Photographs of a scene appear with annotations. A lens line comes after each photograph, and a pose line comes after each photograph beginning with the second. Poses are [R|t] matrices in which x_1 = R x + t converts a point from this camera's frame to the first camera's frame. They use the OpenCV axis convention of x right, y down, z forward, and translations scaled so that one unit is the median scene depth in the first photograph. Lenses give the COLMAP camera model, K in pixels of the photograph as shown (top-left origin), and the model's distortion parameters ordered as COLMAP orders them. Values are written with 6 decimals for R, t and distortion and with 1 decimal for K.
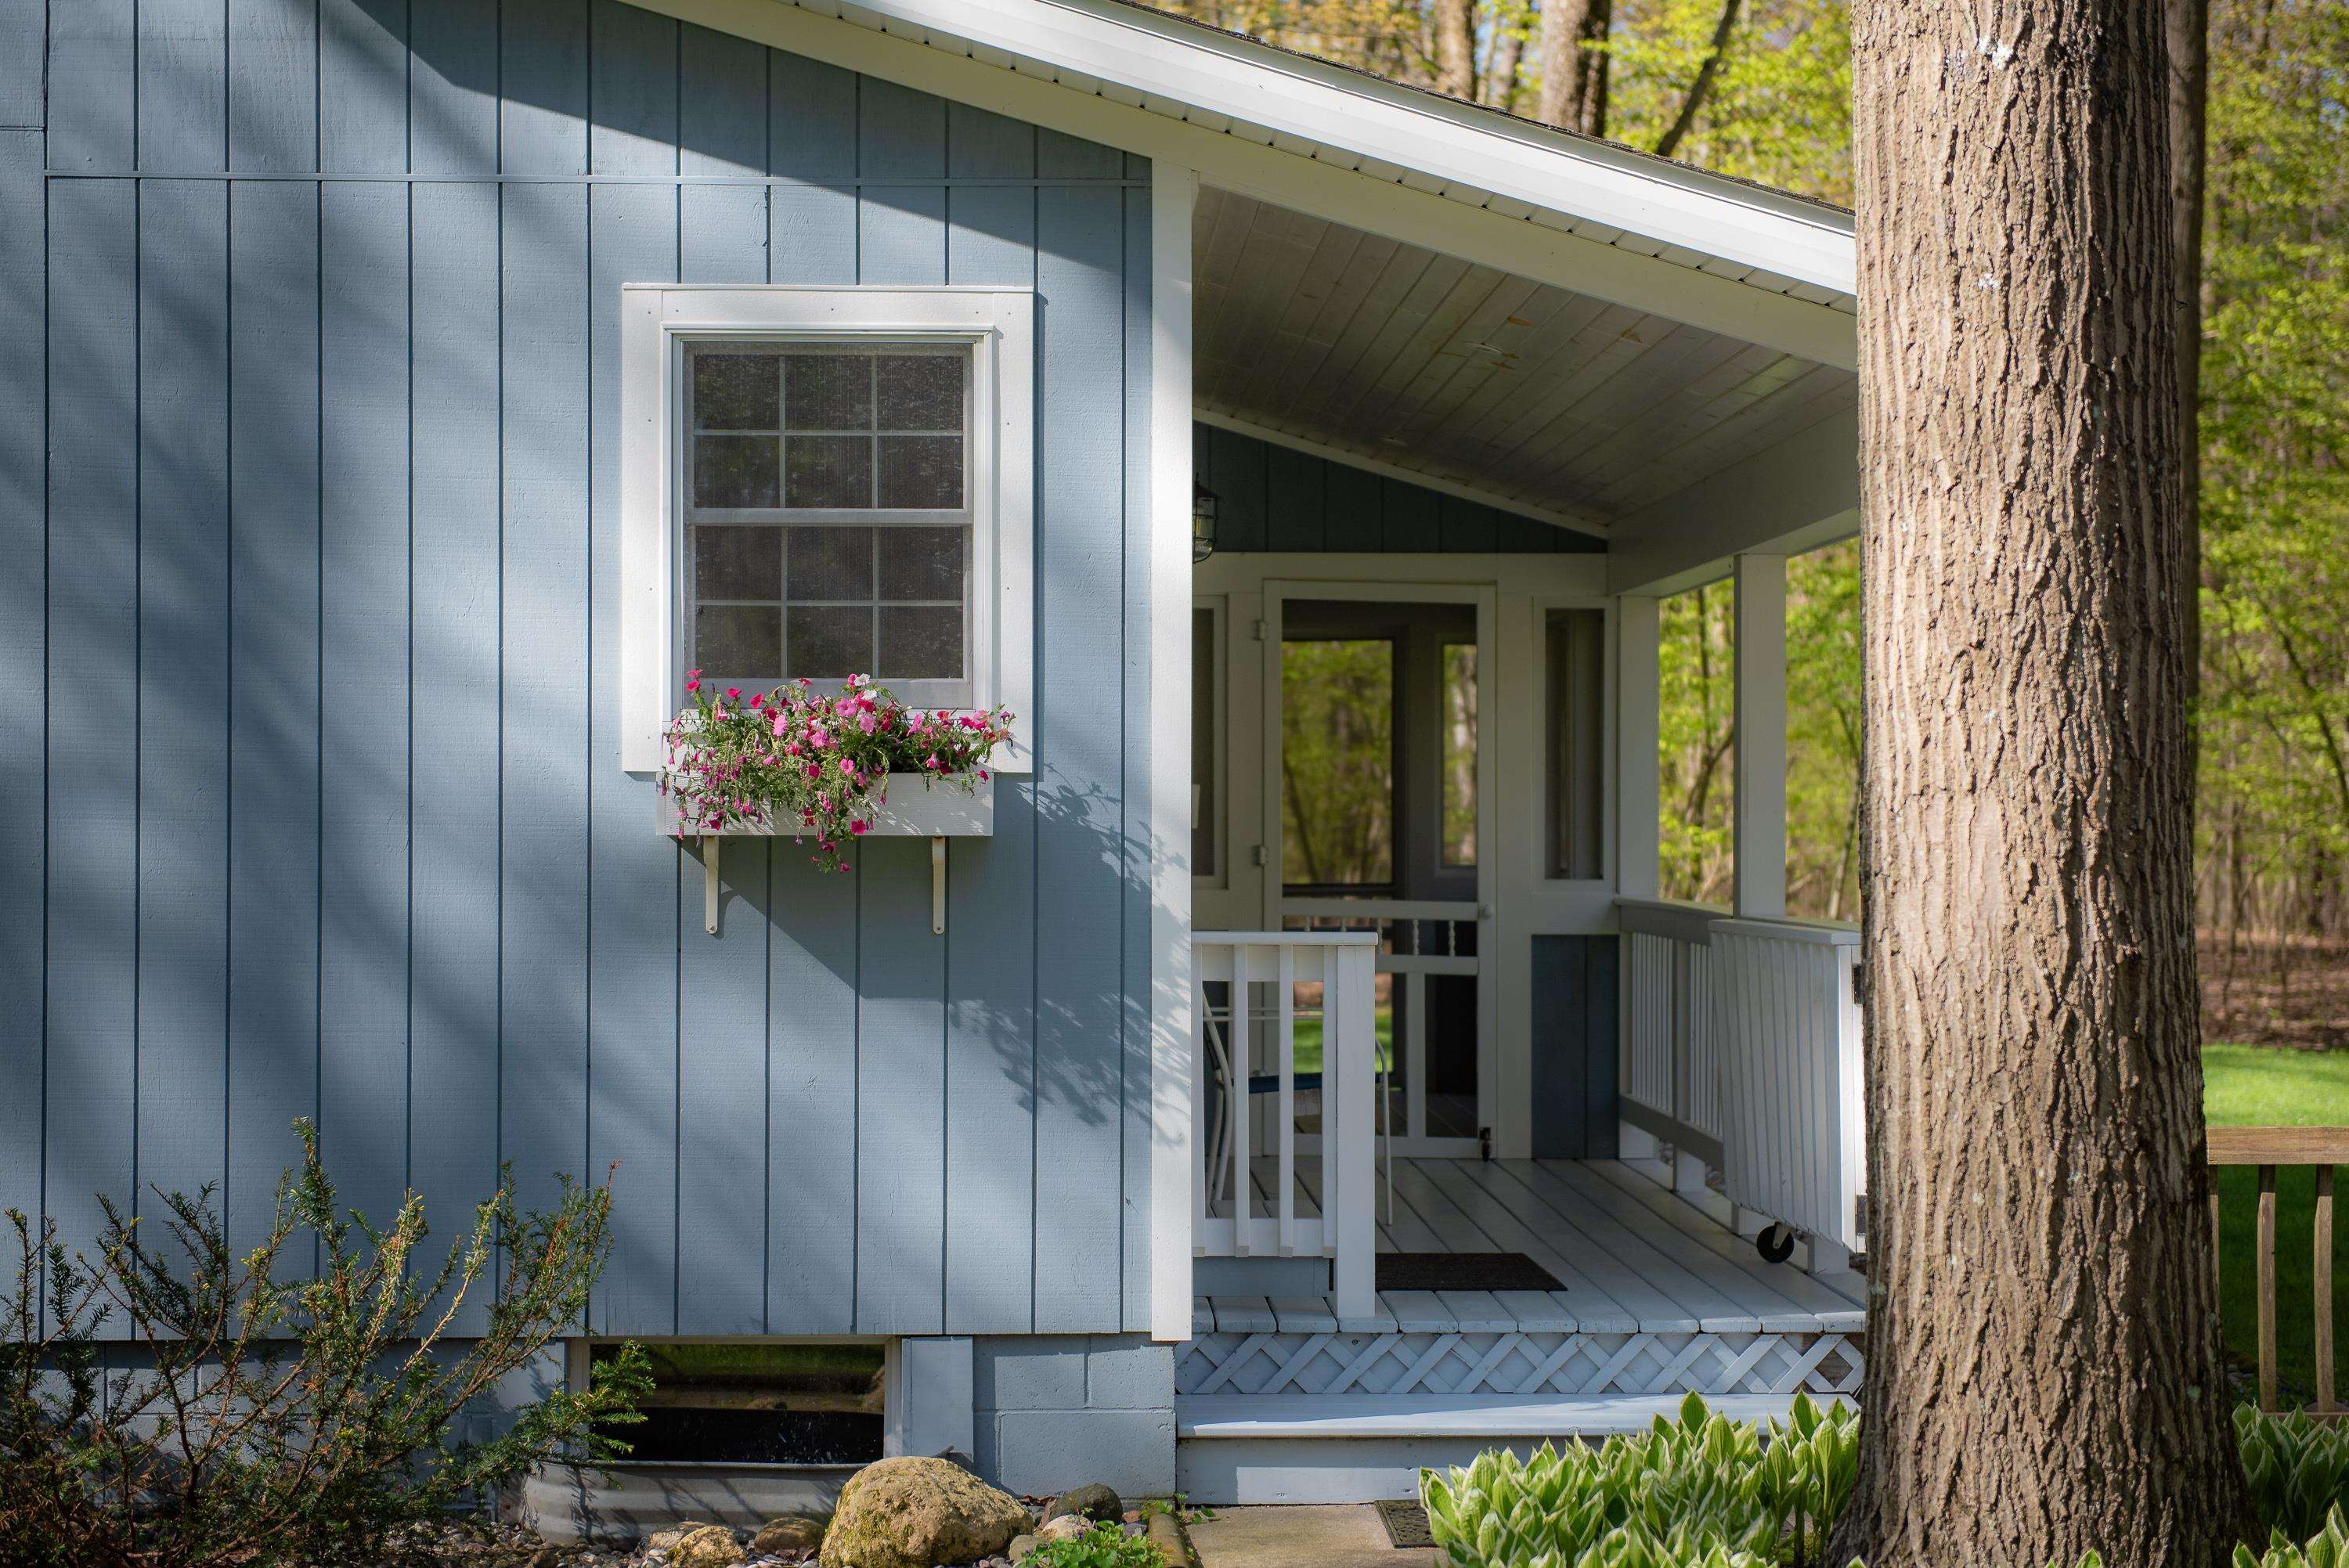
lens RADIAL K [[4688.0, 0, 1182.1], [0, 4688.0, 782.4], [0, 0, 1]] dist [0.090491, 0.000000]
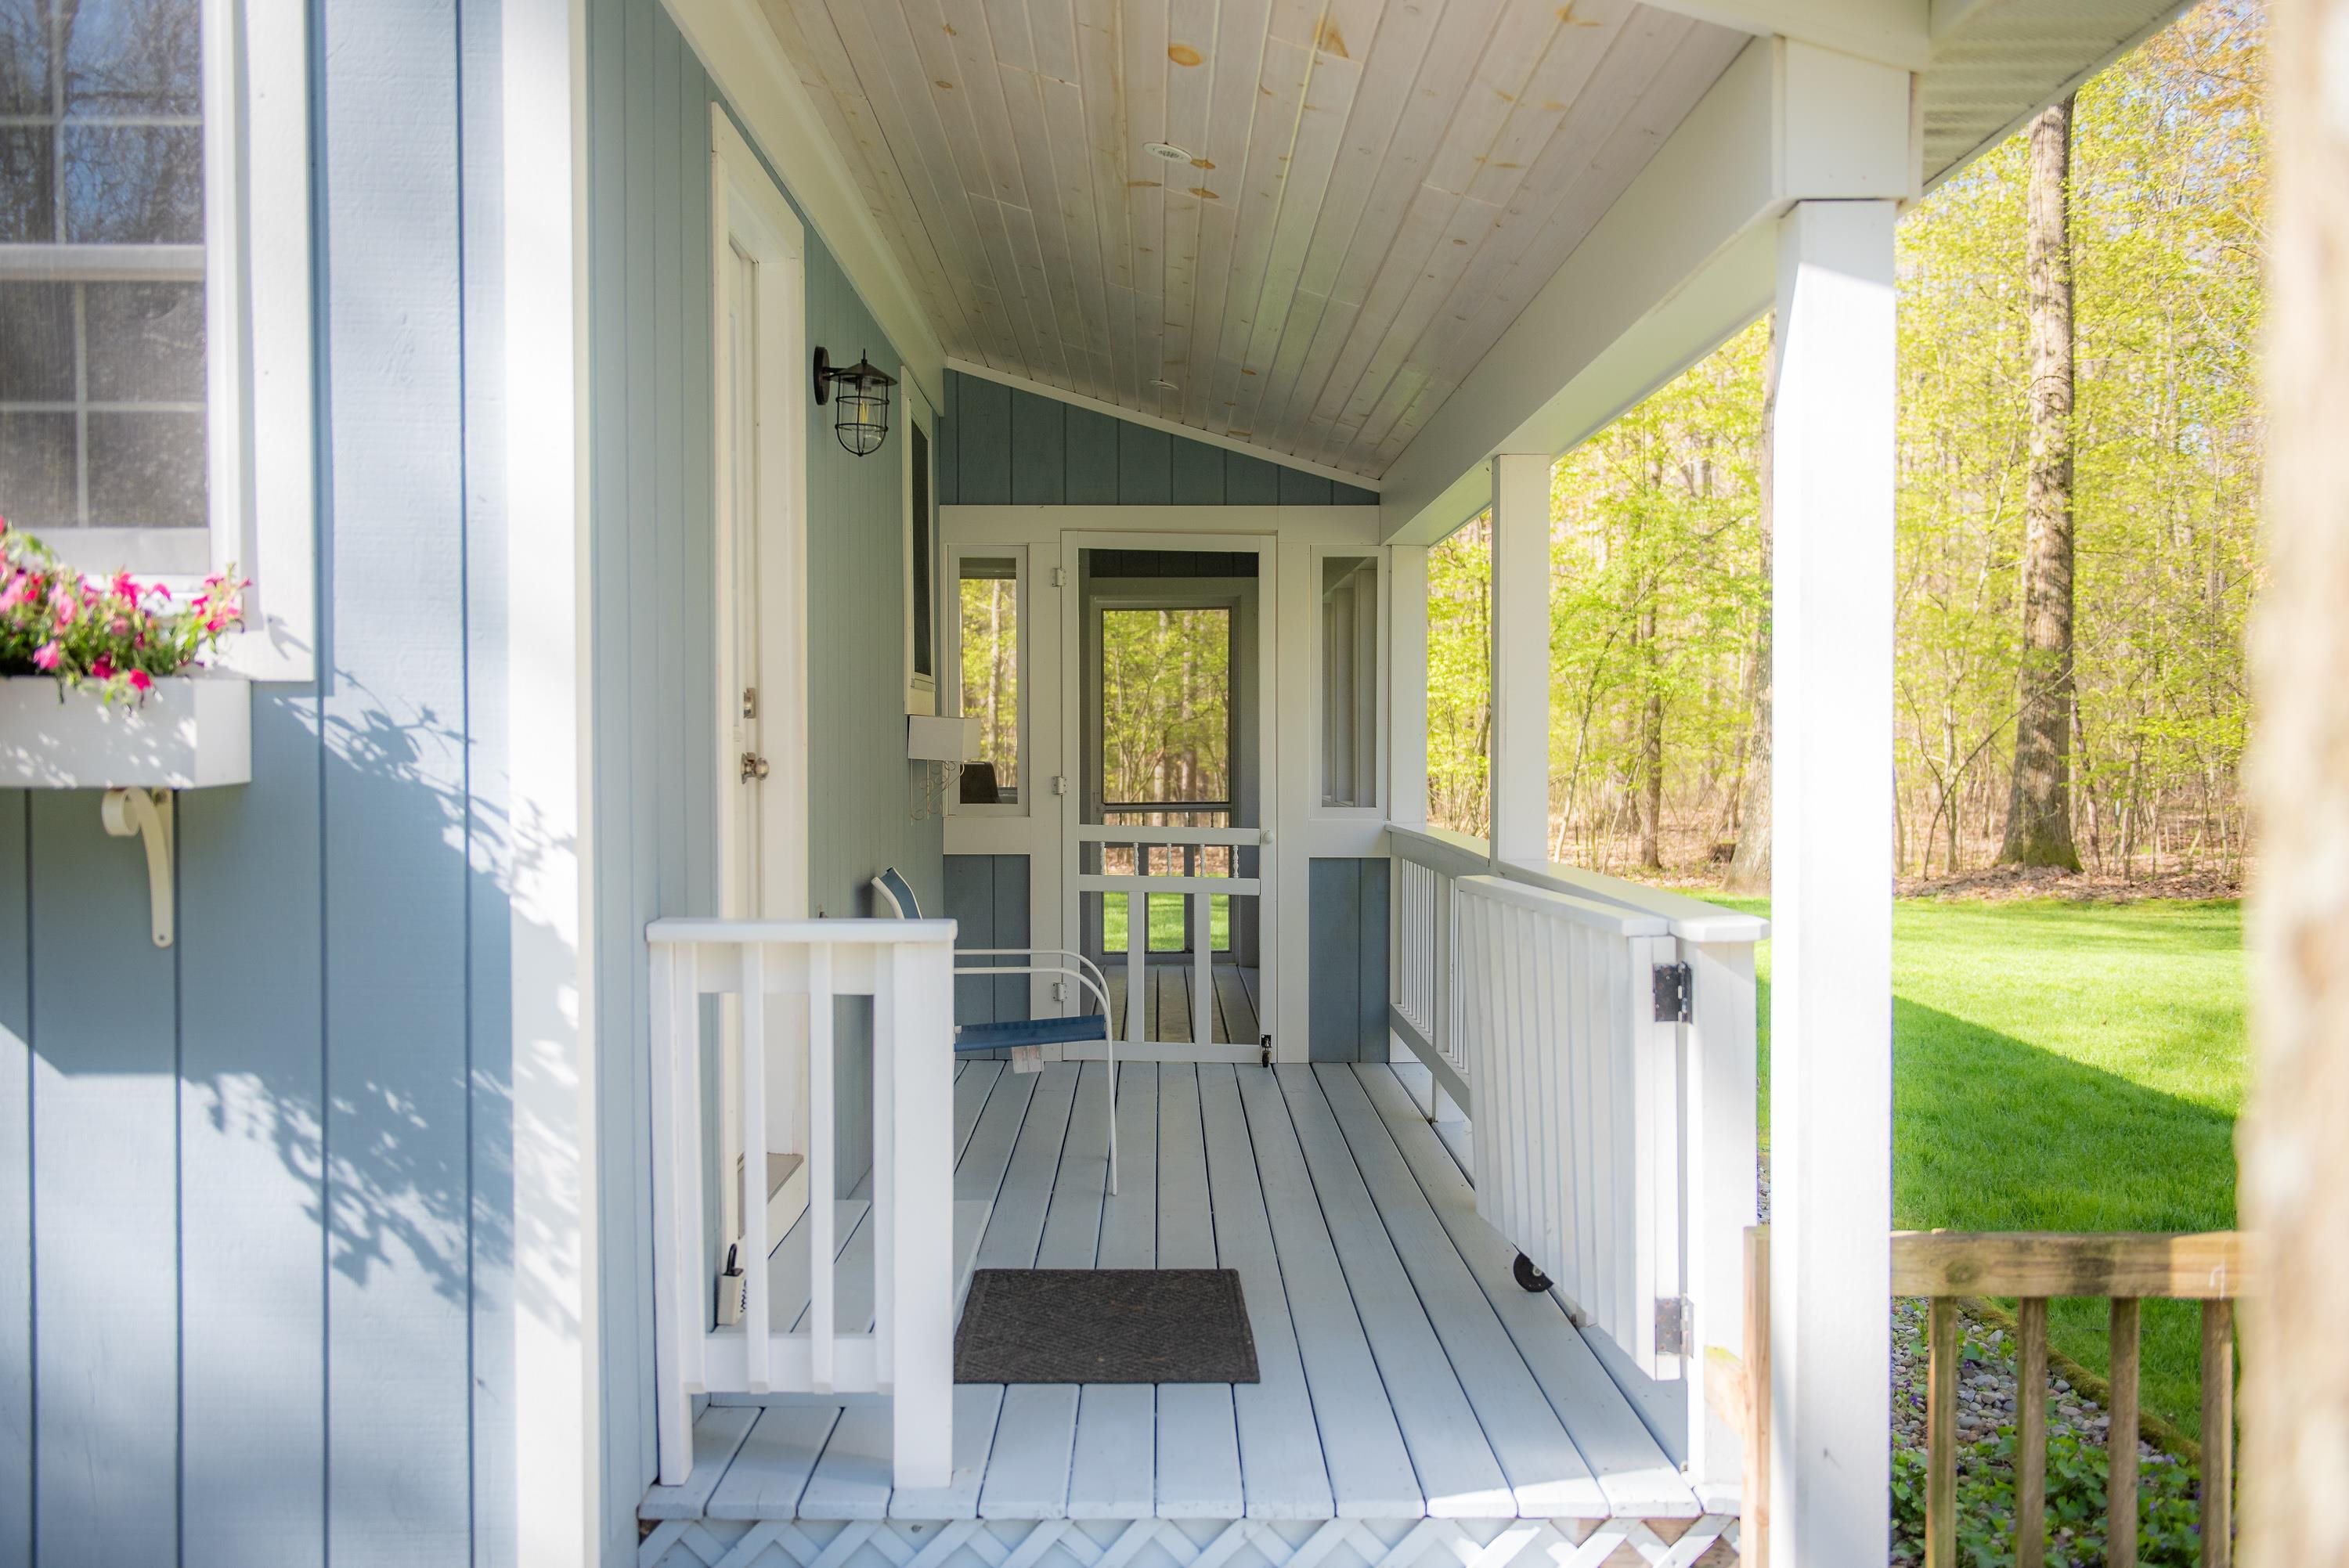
lens RADIAL K [[2086.7, 0, 1155.8], [0, 2086.7, 787.3], [0, 0, 1]] dist [0.003810, 0.003199]
pose [[0.998703, 0.001469, -0.050895, 0.087172], [-0.000087, 0.999632, 0.027143, 0.004043], [0.050916, -0.027104, 0.998335, 0.707819]]
